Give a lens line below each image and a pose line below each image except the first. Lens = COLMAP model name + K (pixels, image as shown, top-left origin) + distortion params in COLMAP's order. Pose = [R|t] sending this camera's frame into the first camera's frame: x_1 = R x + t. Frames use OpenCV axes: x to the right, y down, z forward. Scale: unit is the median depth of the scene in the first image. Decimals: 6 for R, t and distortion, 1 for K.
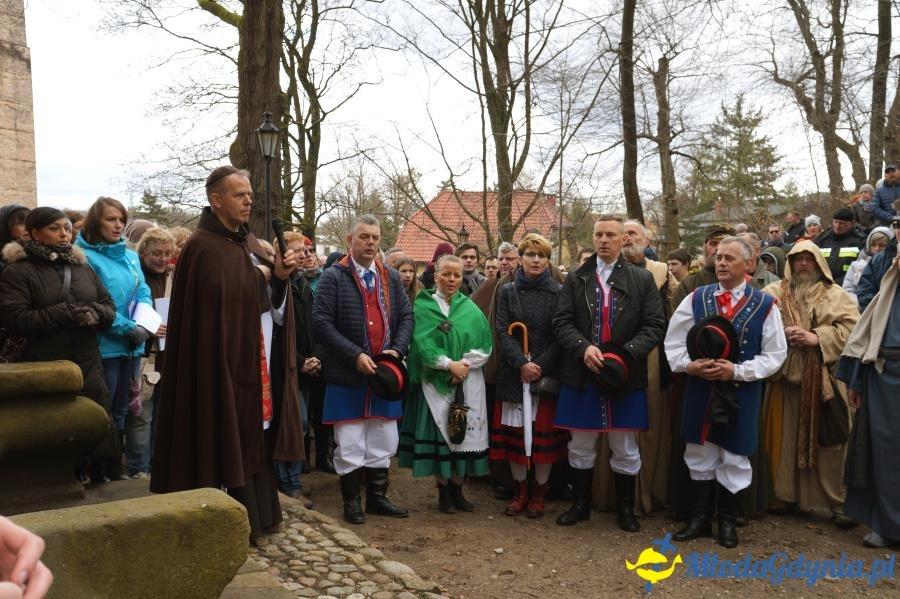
lens RADIAL K [[883.0, 0, 465.1], [0, 883.0, 301.1], [0, 0, 1]] dist [-0.091282, 0.211405]
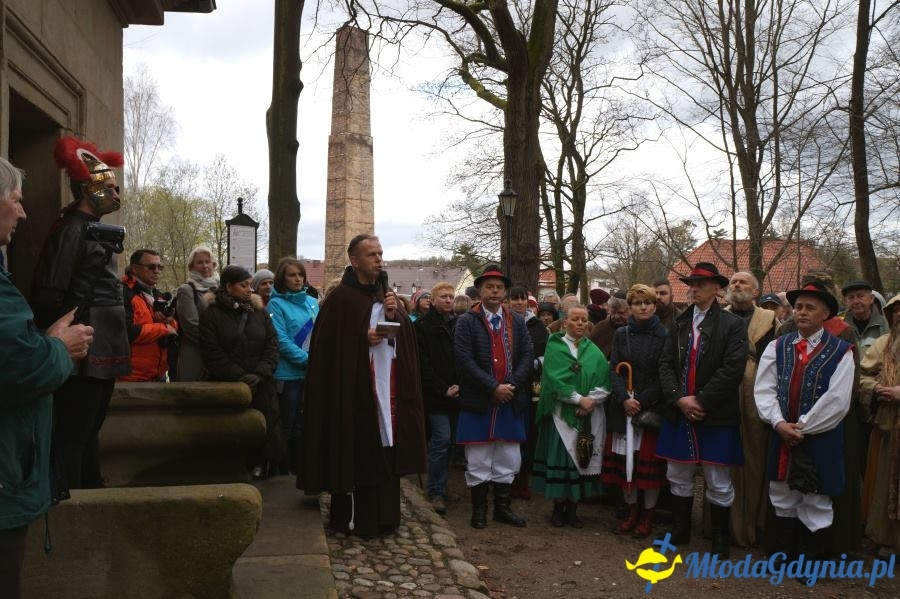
lens RADIAL K [[767.0, 0, 498.9], [0, 767.0, 297.3], [0, 0, 1]] dist [-0.067792, -0.000438]
pose [[0.947233, 0.002965, -0.320533, 0.198457], [-0.018989, 0.998720, -0.046880, -0.009140], [0.319984, 0.050493, 0.946076, 0.013349]]
